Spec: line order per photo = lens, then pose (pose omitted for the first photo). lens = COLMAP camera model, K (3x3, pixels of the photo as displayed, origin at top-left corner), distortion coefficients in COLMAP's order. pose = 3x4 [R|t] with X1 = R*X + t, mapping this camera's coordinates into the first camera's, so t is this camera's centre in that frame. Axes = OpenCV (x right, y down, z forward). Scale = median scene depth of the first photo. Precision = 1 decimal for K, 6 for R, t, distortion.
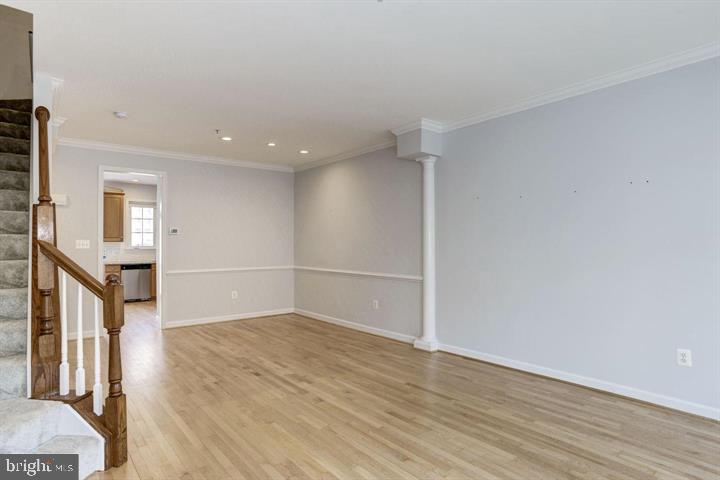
lens RADIAL K [[396.2, 0, 362.5], [0, 396.2, 241.2], [0, 0, 1]] dist [-0.033513, -0.001495]
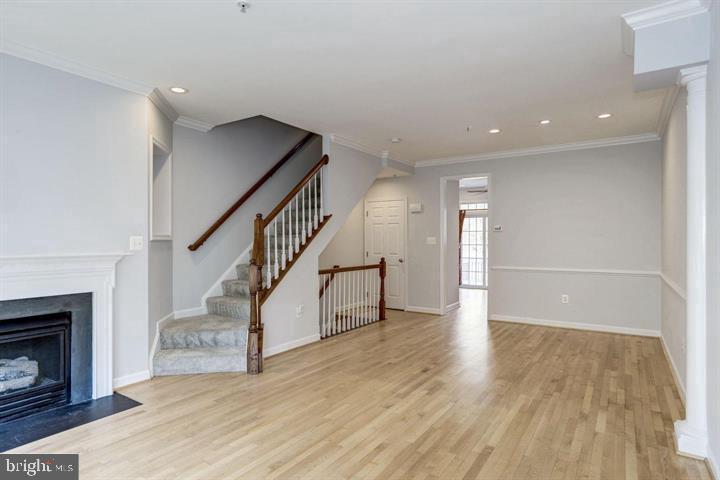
lens RADIAL K [[396.2, 0, 366.1], [0, 396.2, 239.5], [0, 0, 1]] dist [-0.033513, -0.001495]
pose [[0.291464, -0.001700, -0.956580, 0.578817], [0.007547, 0.999971, 0.000522, 0.001892], [0.956552, -0.007371, 0.291469, 0.503493]]
